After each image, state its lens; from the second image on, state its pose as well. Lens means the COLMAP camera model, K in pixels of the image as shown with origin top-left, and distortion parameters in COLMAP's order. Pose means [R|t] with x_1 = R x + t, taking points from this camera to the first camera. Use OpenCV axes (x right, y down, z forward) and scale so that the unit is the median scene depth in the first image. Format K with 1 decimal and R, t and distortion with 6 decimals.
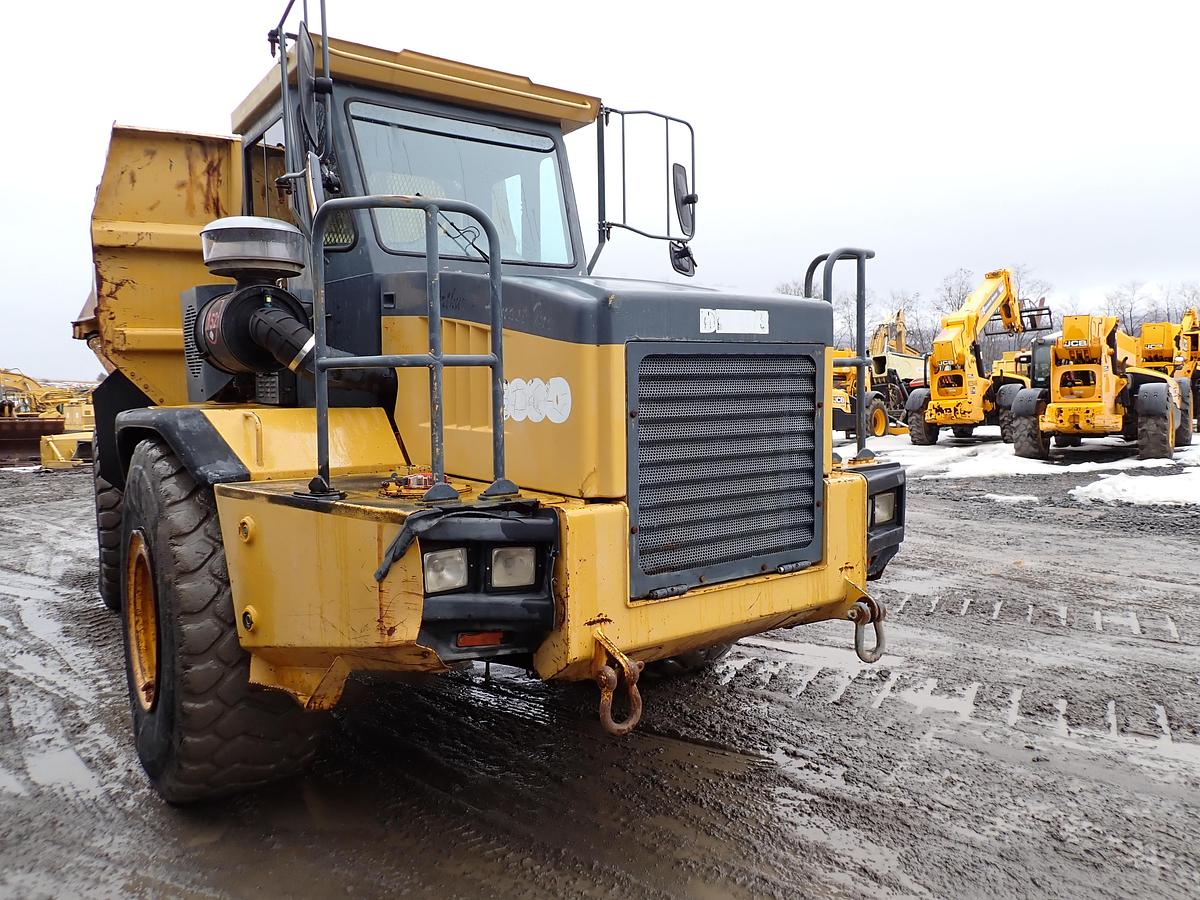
lens RADIAL K [[889.7, 0, 601.1], [0, 889.7, 446.1], [0, 0, 1]] dist [0.009491, -0.003557]
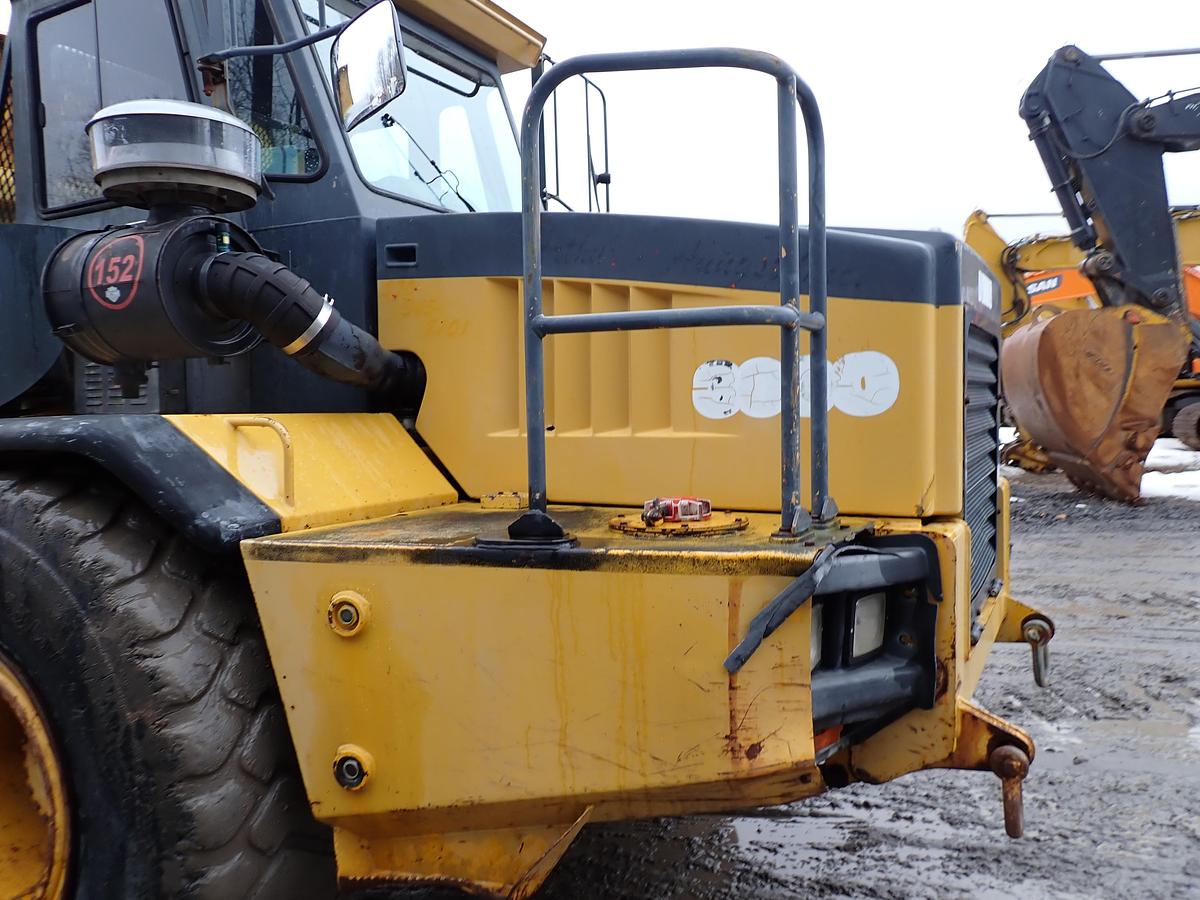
lens RADIAL K [[890.6, 0, 602.6], [0, 890.6, 445.3], [0, 0, 1]] dist [0.010380, -0.012440]
pose [[0.899411, -0.027066, 0.436266, -0.457990], [0.041717, 0.998840, -0.024036, 0.004811], [-0.435109, 0.039817, 0.899497, 0.369254]]
